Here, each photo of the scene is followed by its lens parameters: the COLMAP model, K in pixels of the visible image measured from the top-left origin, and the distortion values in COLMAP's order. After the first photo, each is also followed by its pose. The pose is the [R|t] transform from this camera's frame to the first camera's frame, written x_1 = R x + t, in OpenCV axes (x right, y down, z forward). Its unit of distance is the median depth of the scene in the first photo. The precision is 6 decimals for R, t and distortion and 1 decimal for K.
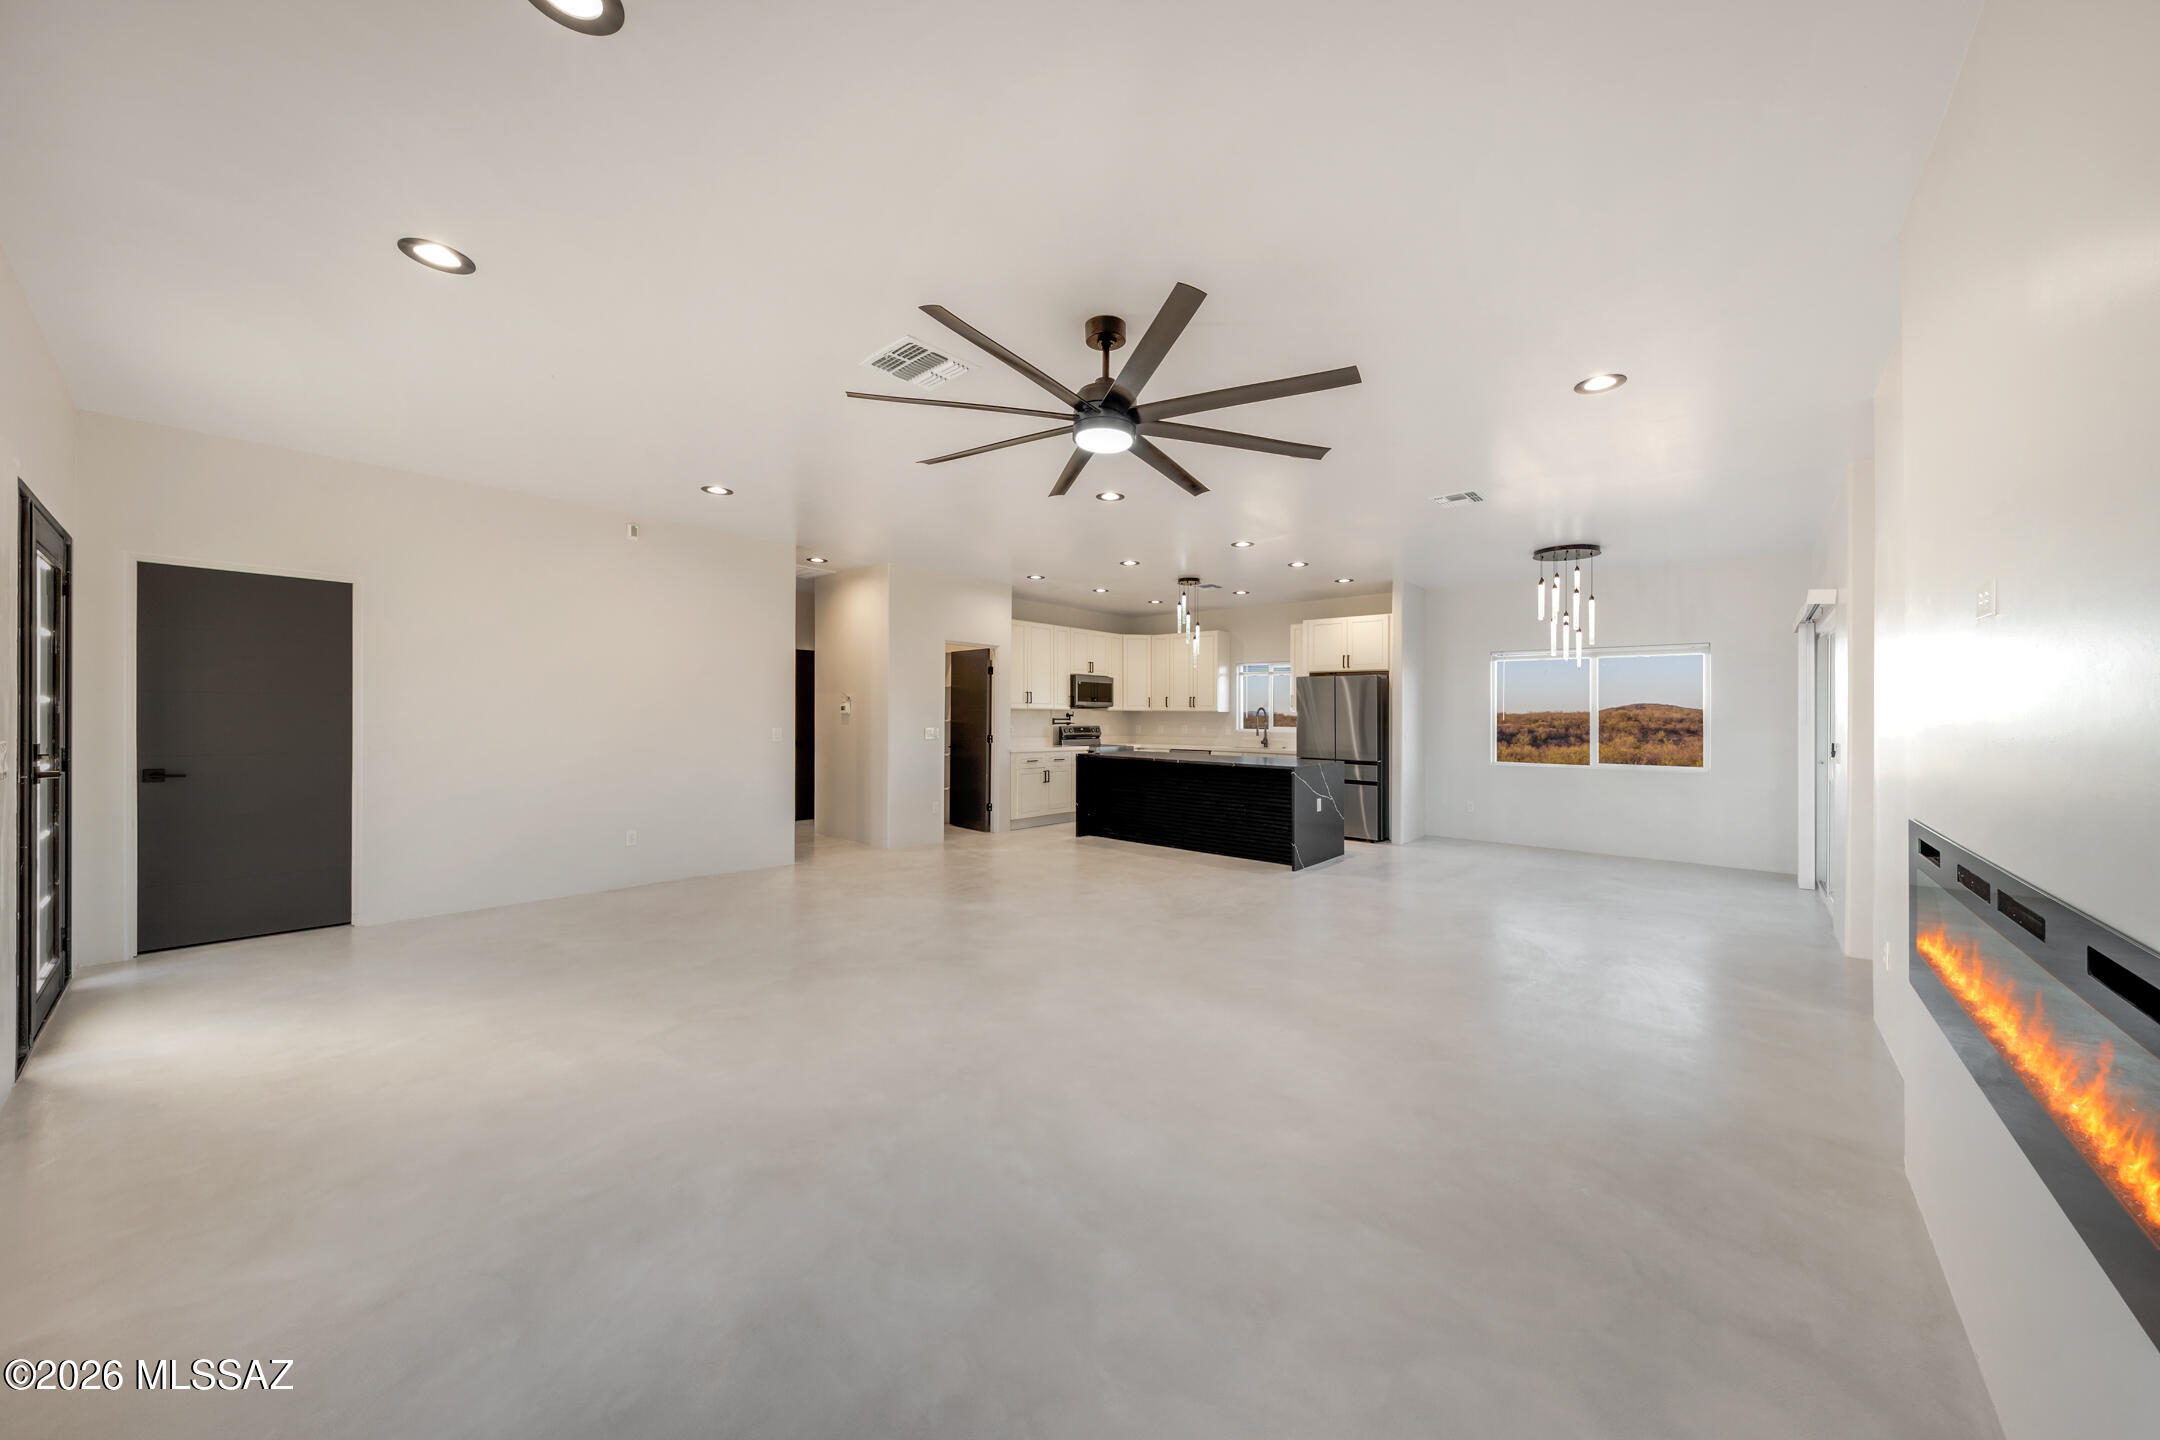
lens RADIAL K [[744.8, 0, 1113.8], [0, 744.8, 738.3], [0, 0, 1]] dist [-0.003804, -0.000197]
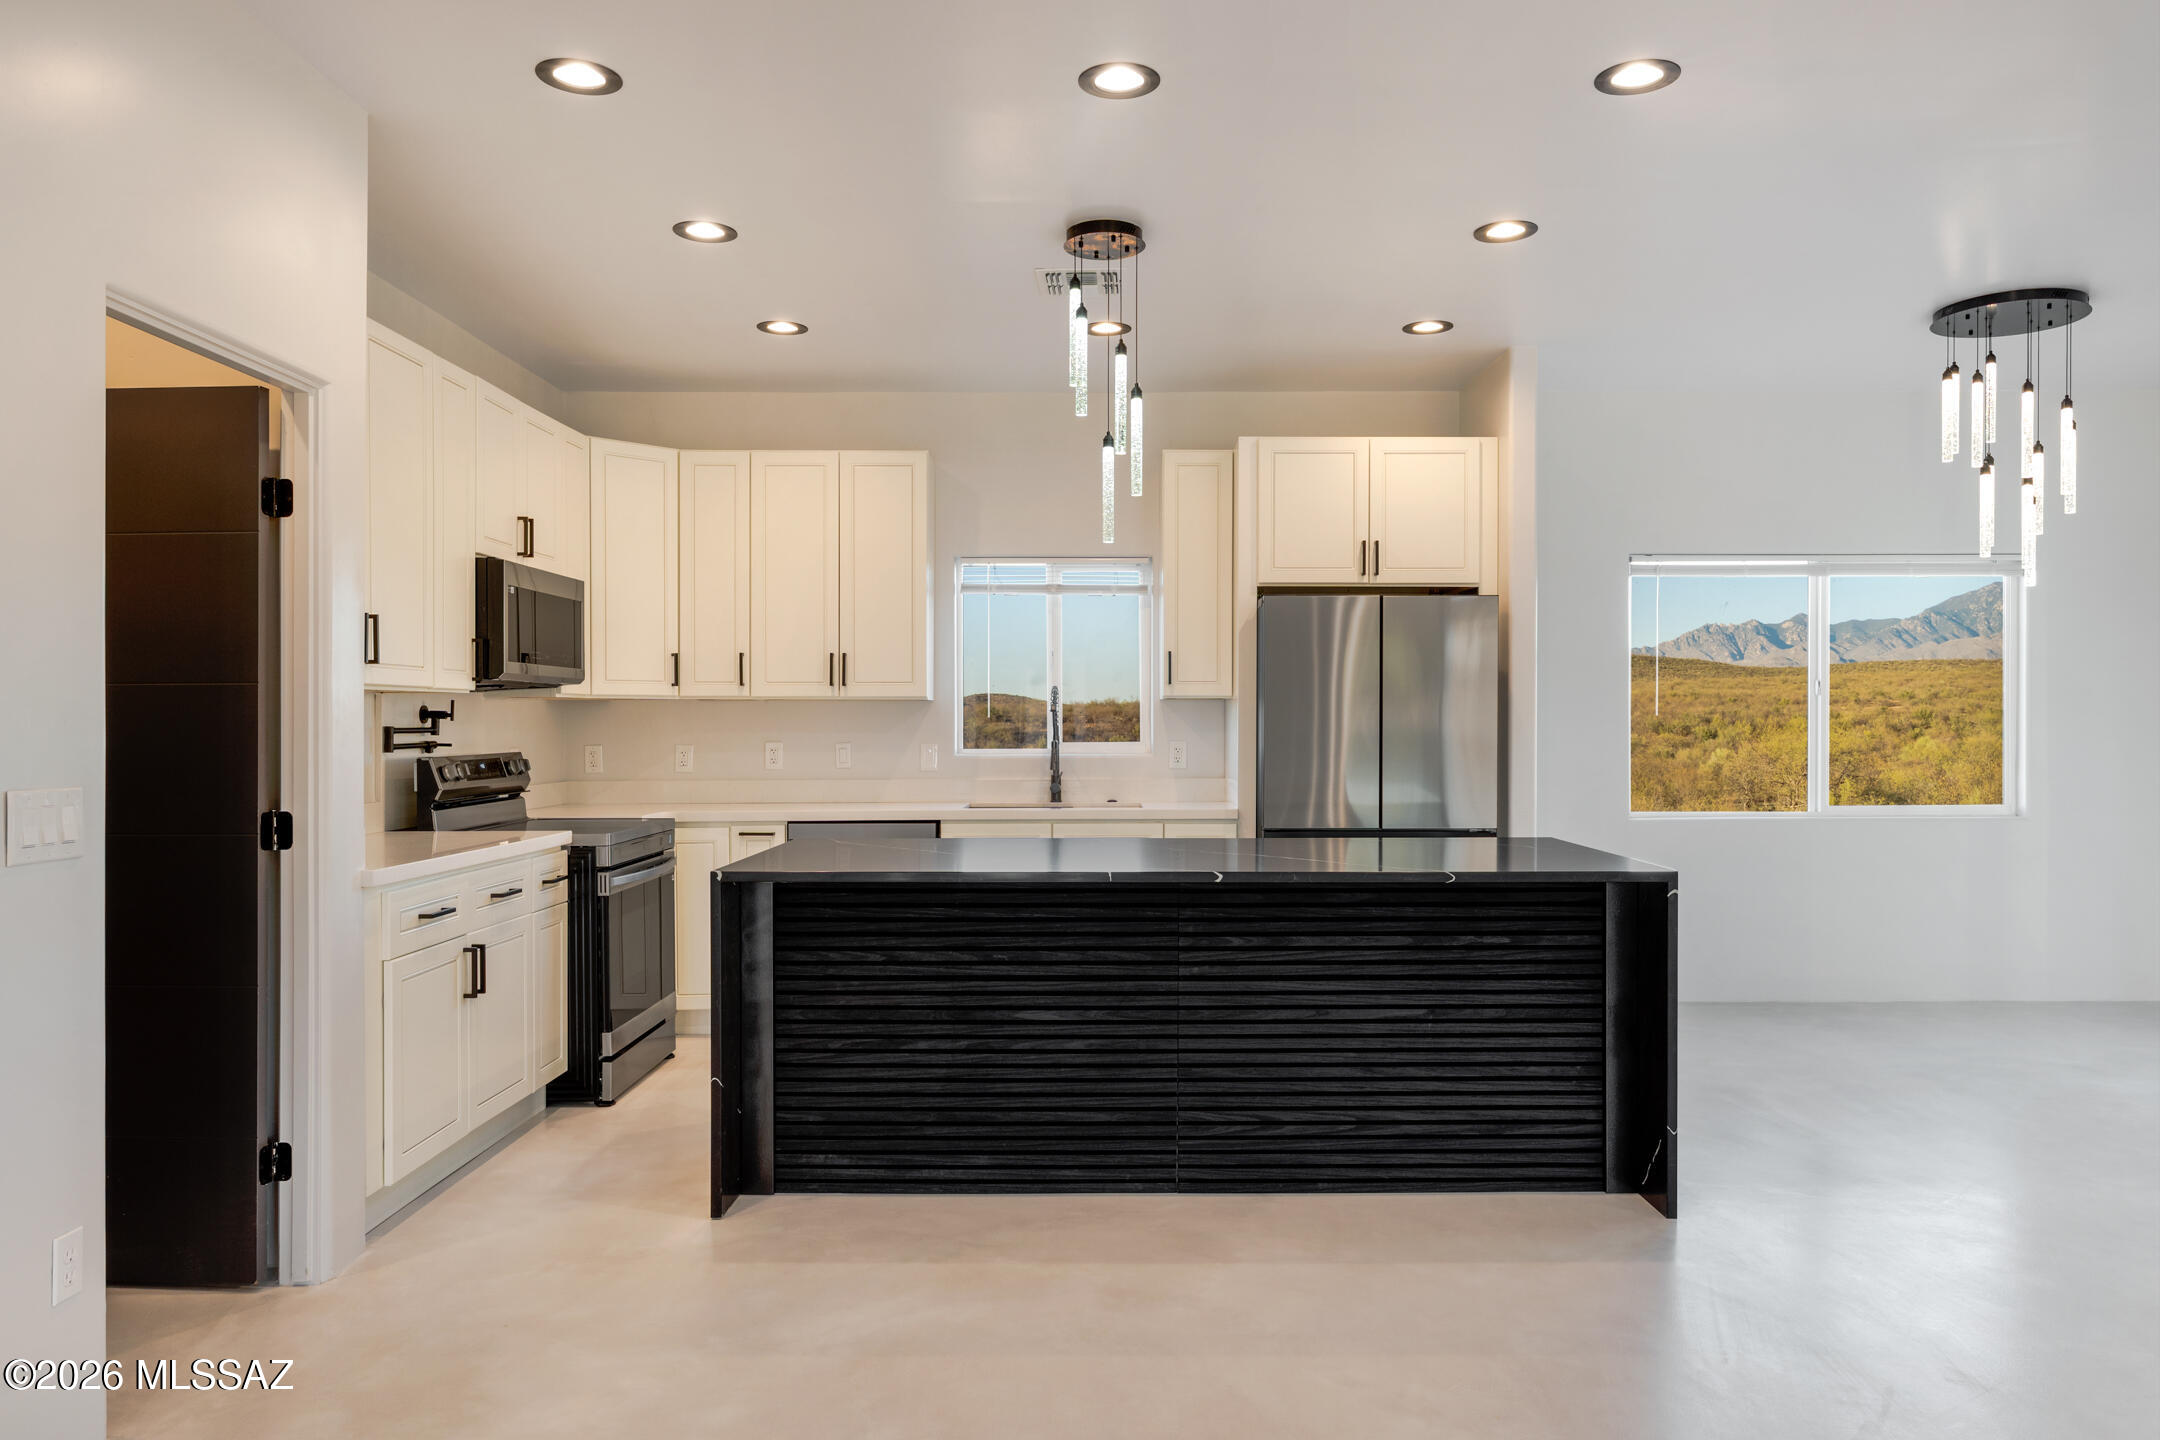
lens RADIAL K [[1449.0, 0, 1126.6], [0, 1449.0, 730.7], [0, 0, 1]] dist [-0.002120, 0.003088]
pose [[0.771699, -0.016114, 0.635783, -0.229068], [0.029649, 0.999504, -0.010655, -0.014406], [-0.635296, 0.027073, 0.771794, 0.516876]]
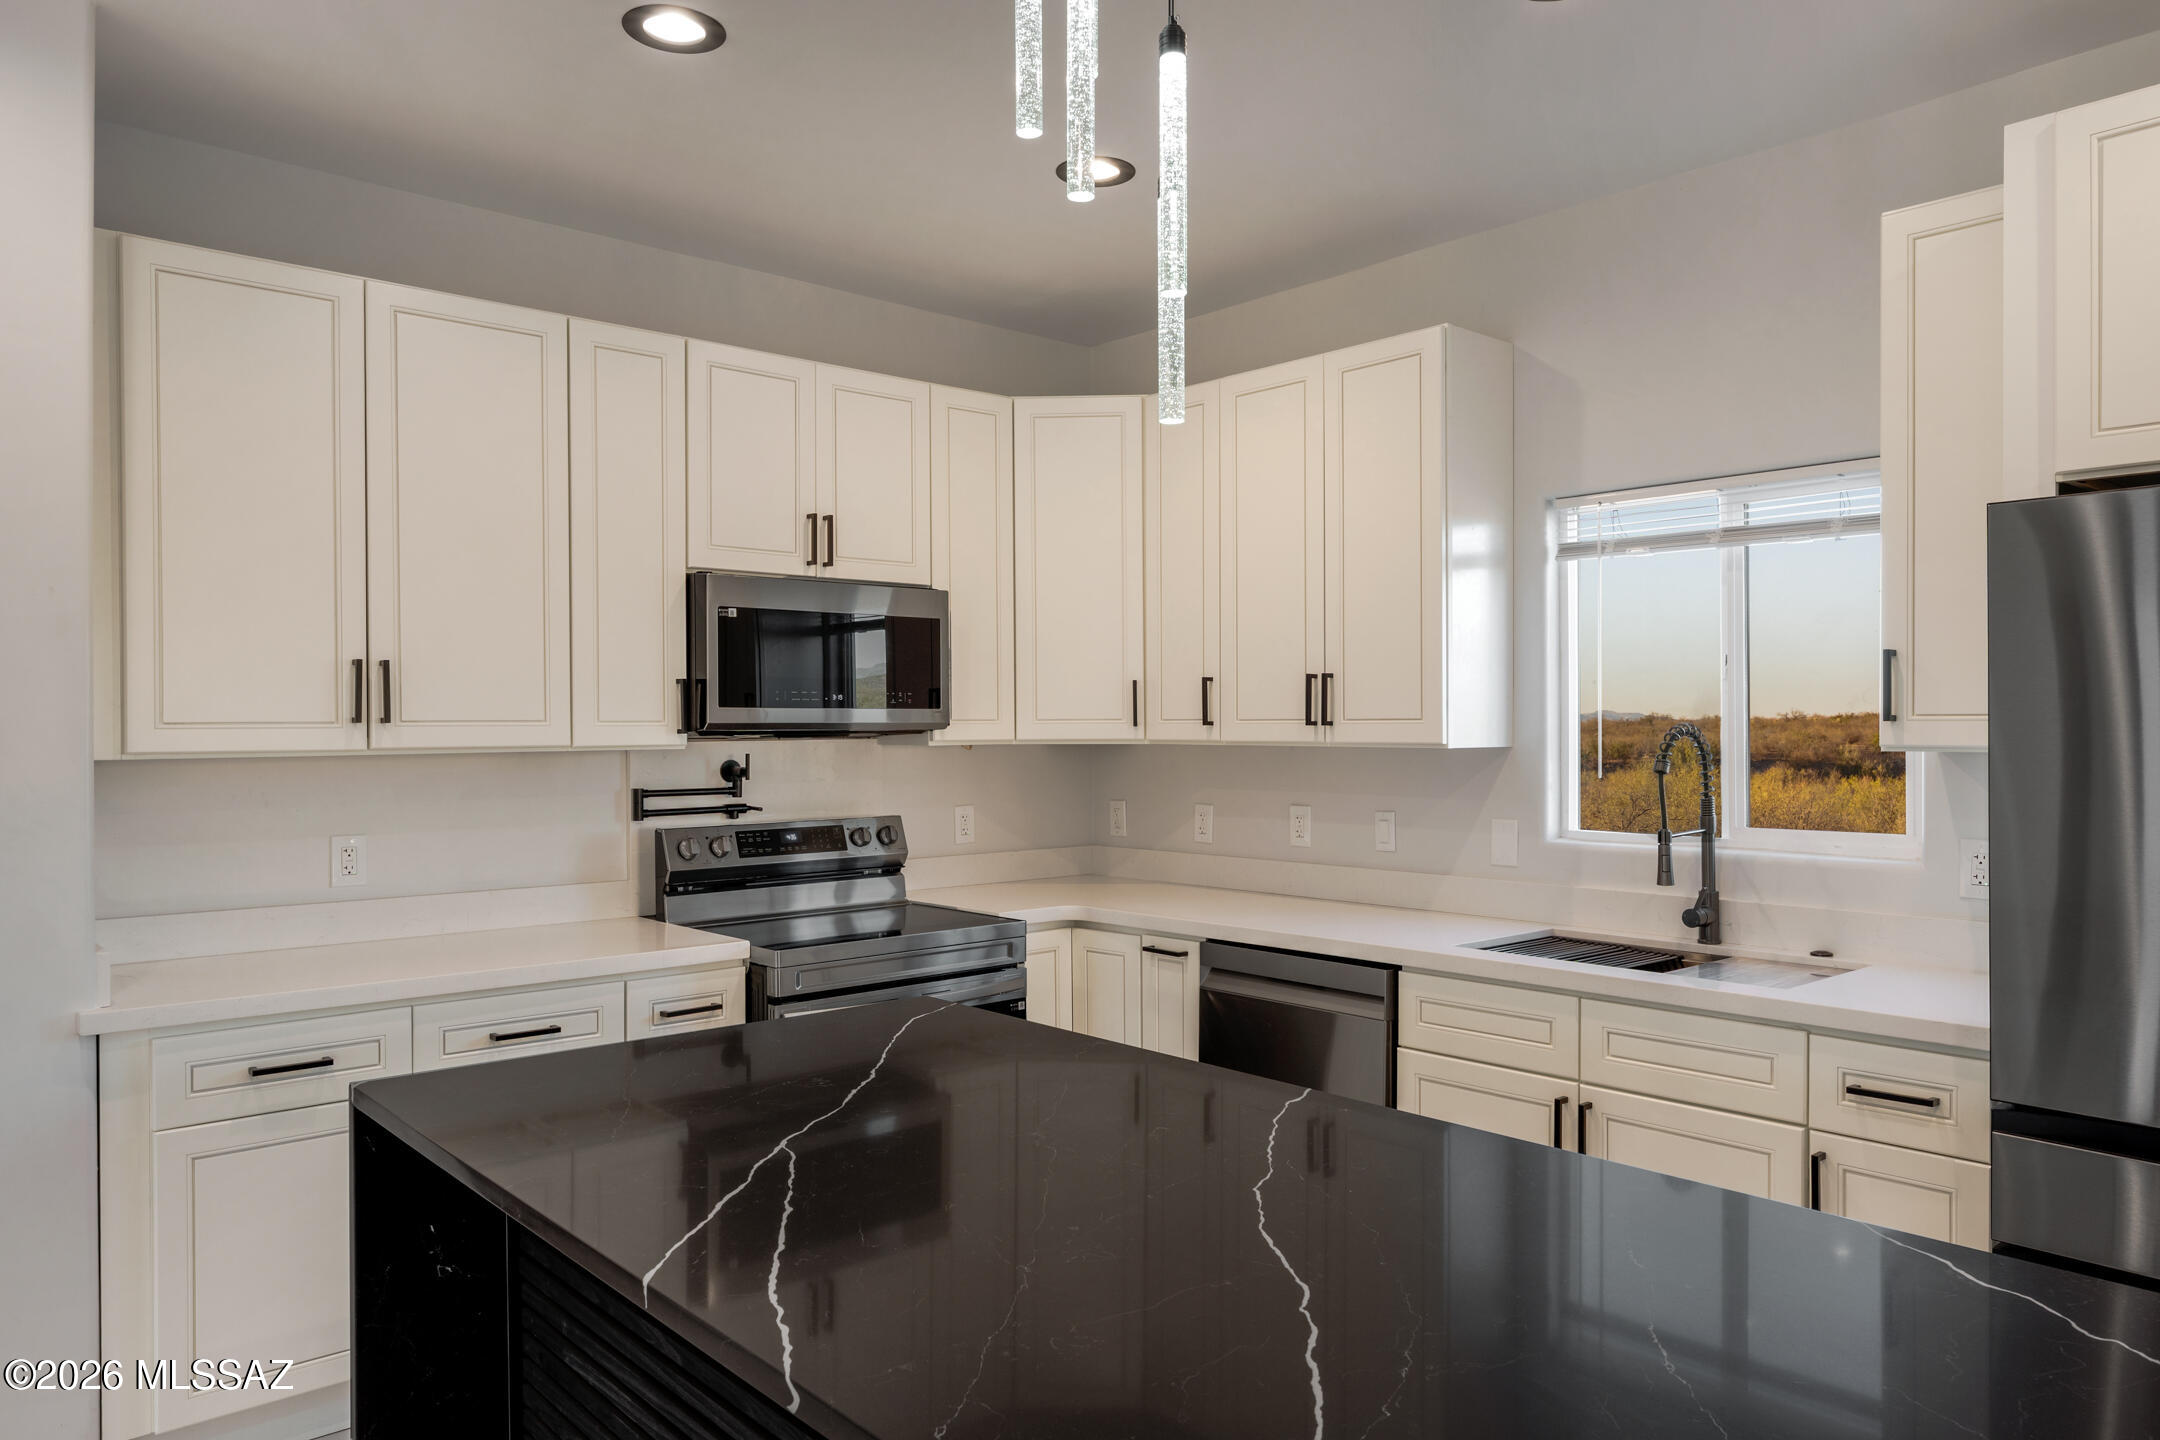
lens RADIAL K [[1449.0, 0, 1068.9], [0, 1449.0, 740.8], [0, 0, 1]] dist [-0.002120, 0.003088]
pose [[0.986468, -0.011301, -0.163564, 0.120033], [0.007387, 0.999672, -0.024516, -0.033614], [0.163787, 0.022976, 0.986228, 0.705630]]
